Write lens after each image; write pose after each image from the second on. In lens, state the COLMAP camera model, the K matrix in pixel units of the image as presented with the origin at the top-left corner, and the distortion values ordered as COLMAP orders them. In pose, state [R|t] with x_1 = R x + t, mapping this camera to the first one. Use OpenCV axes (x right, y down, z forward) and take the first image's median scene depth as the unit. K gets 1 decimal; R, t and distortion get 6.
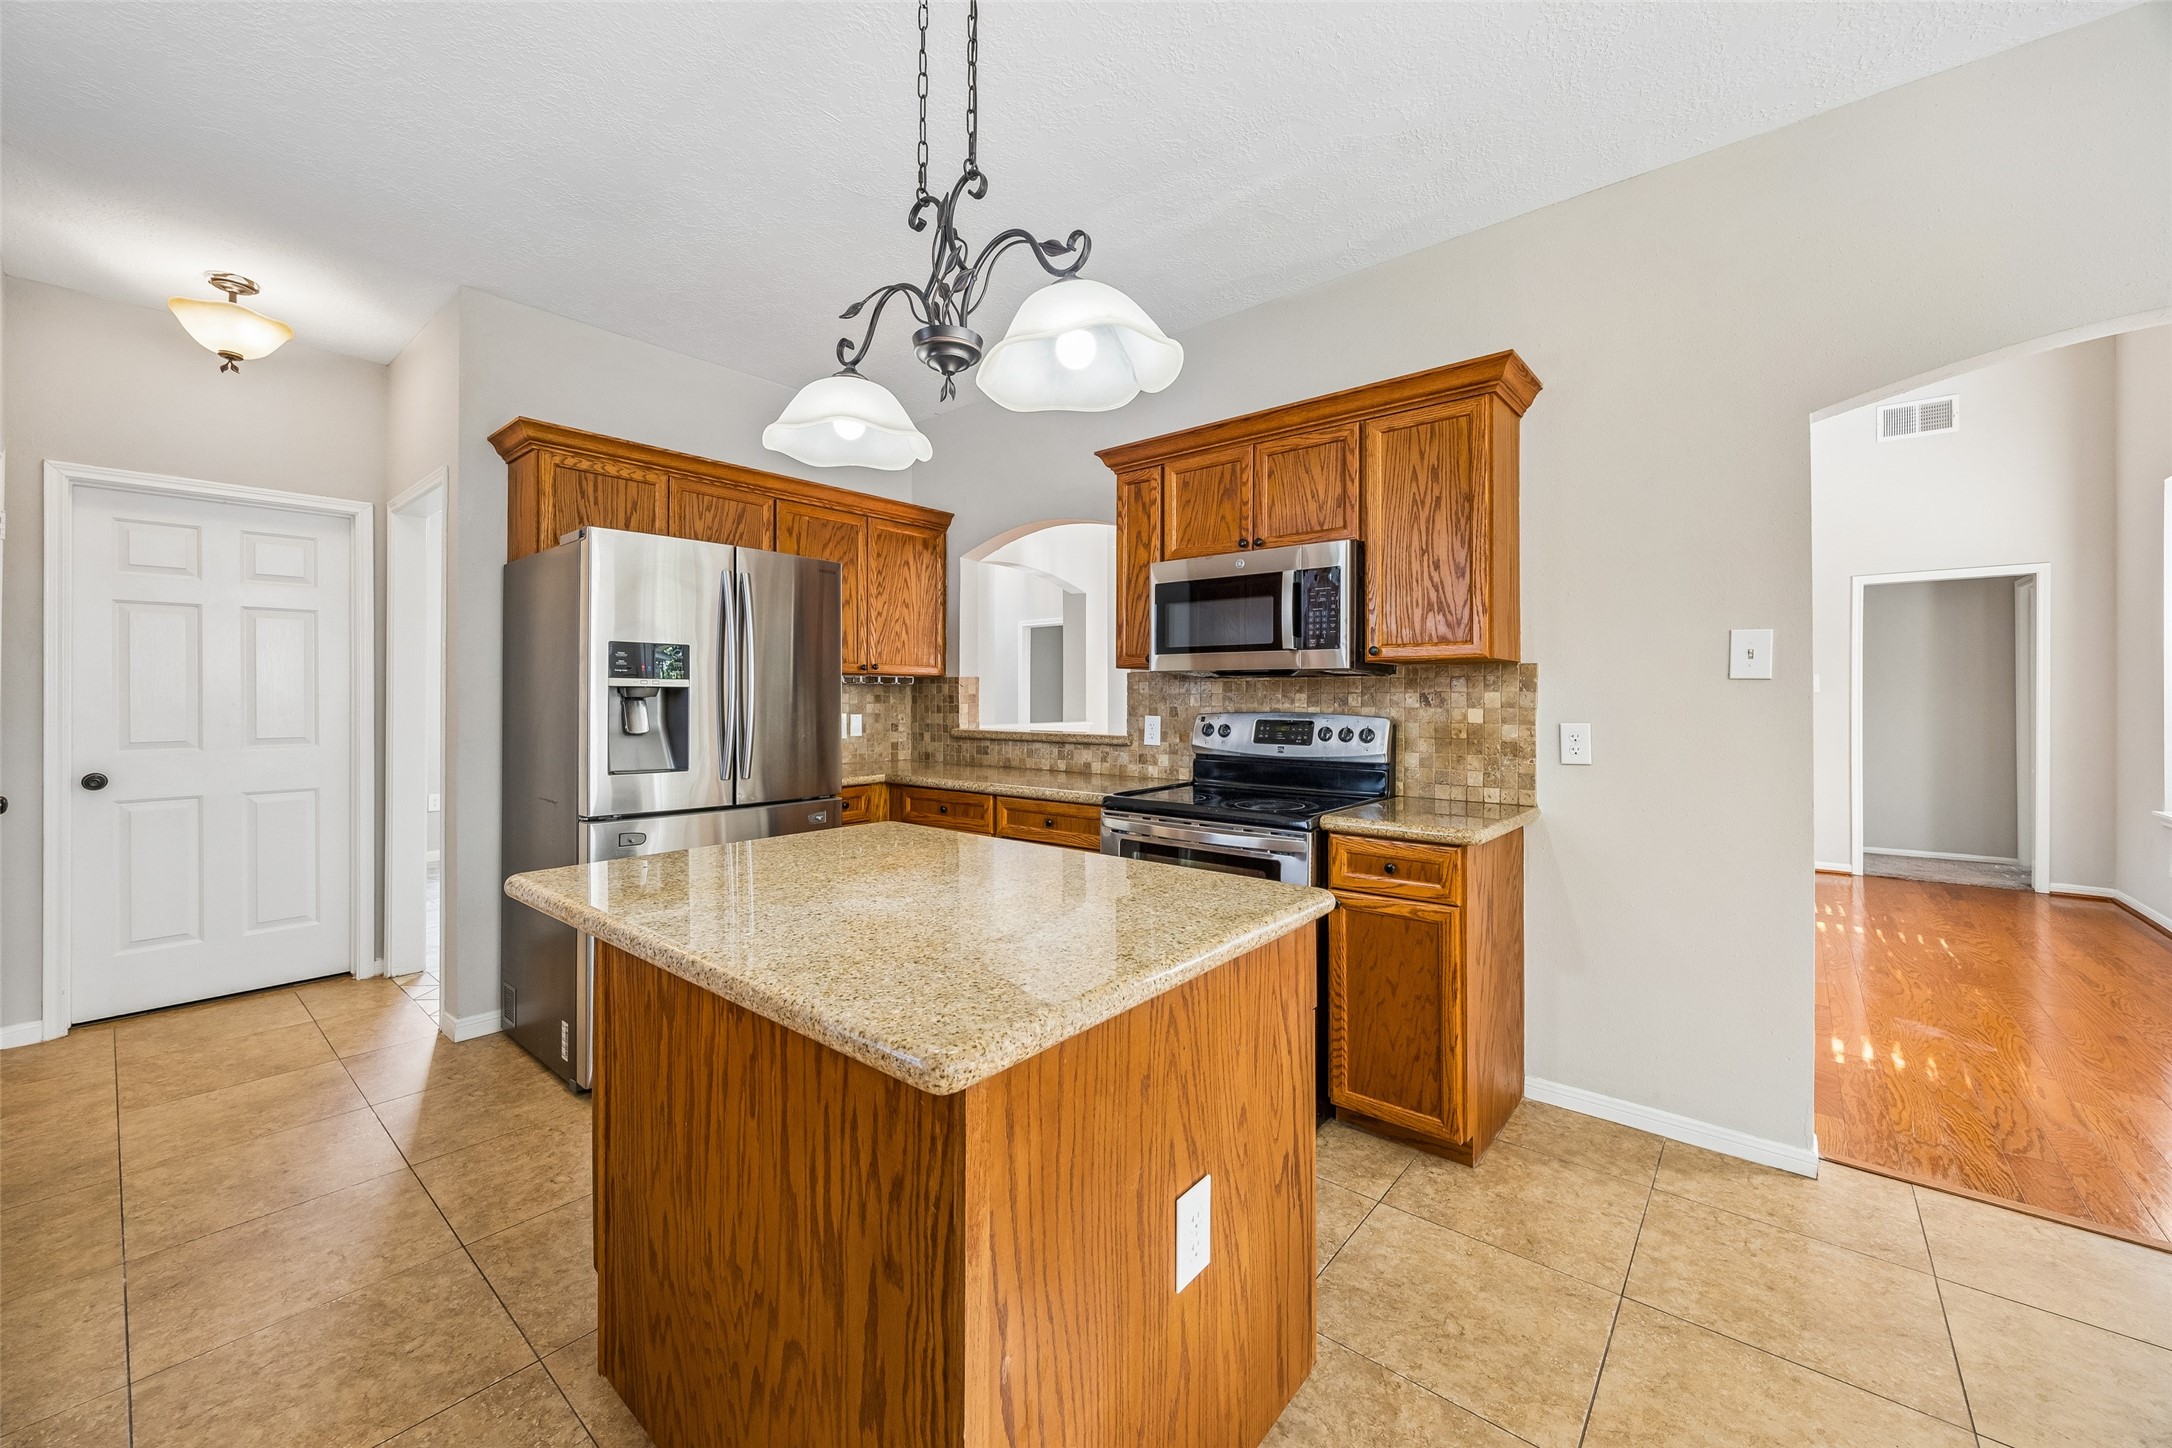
lens RADIAL K [[830.6, 0, 1087.1], [0, 830.6, 700.9], [0, 0, 1]] dist [-0.005994, -0.000081]
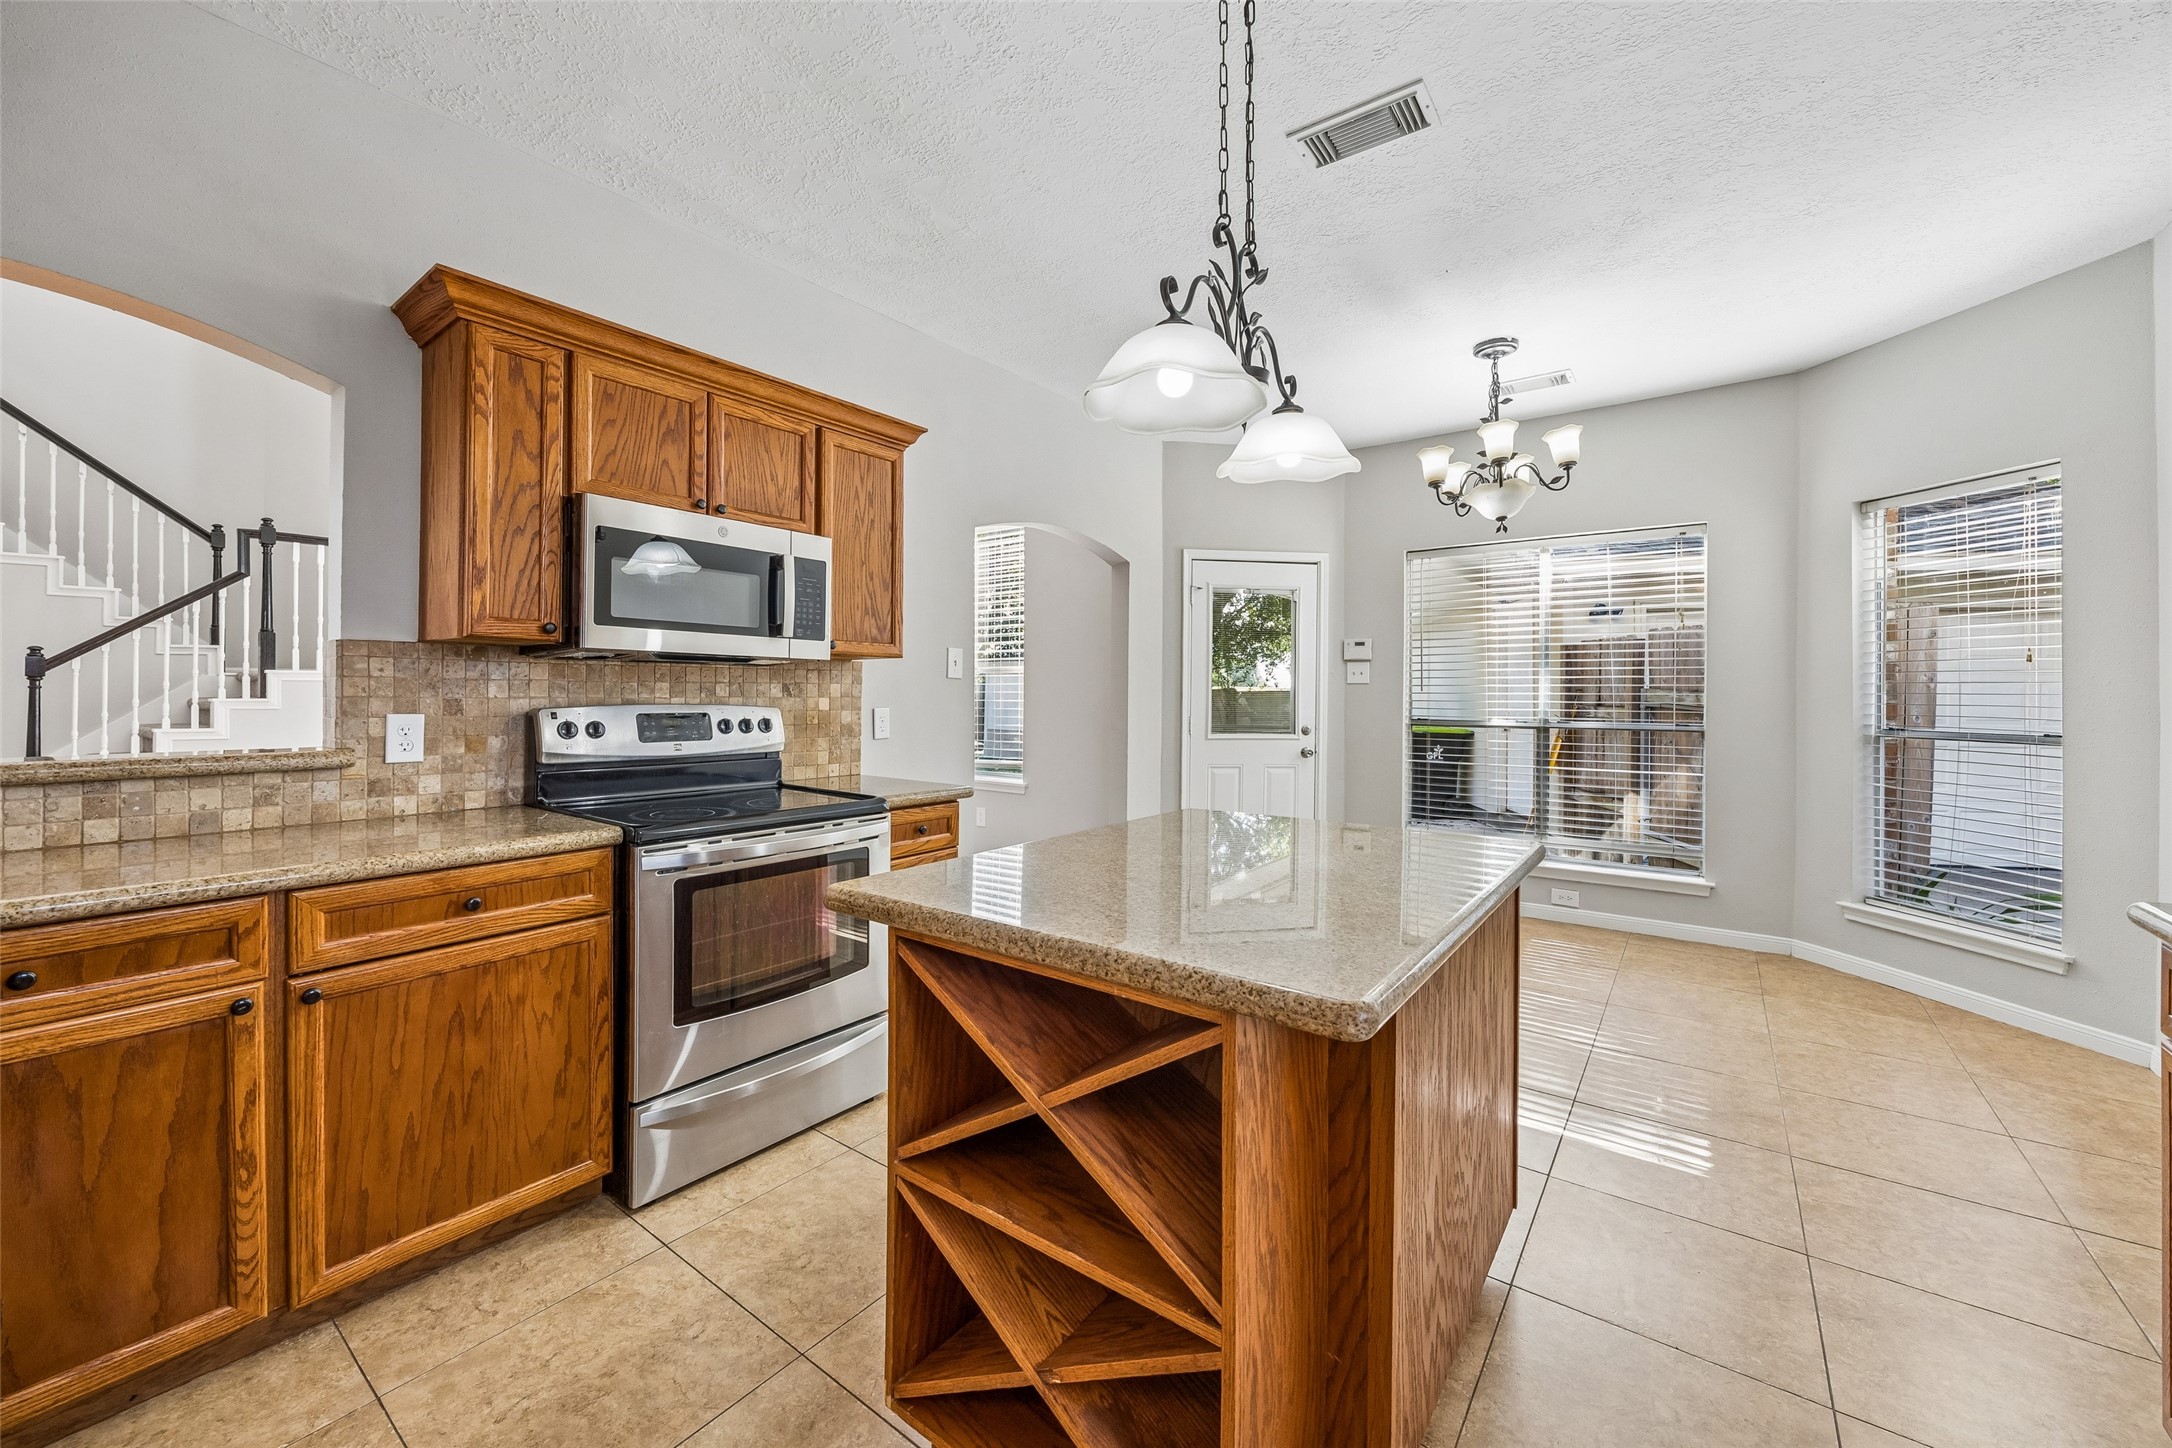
lens RADIAL K [[830.6, 0, 1084.2], [0, 830.6, 692.4], [0, 0, 1]] dist [-0.005994, -0.000081]
pose [[-0.043841, -0.001126, 0.999038, -0.656286], [-0.003088, 0.999995, 0.000991, -0.000316], [-0.999034, -0.003041, -0.043845, 0.629786]]
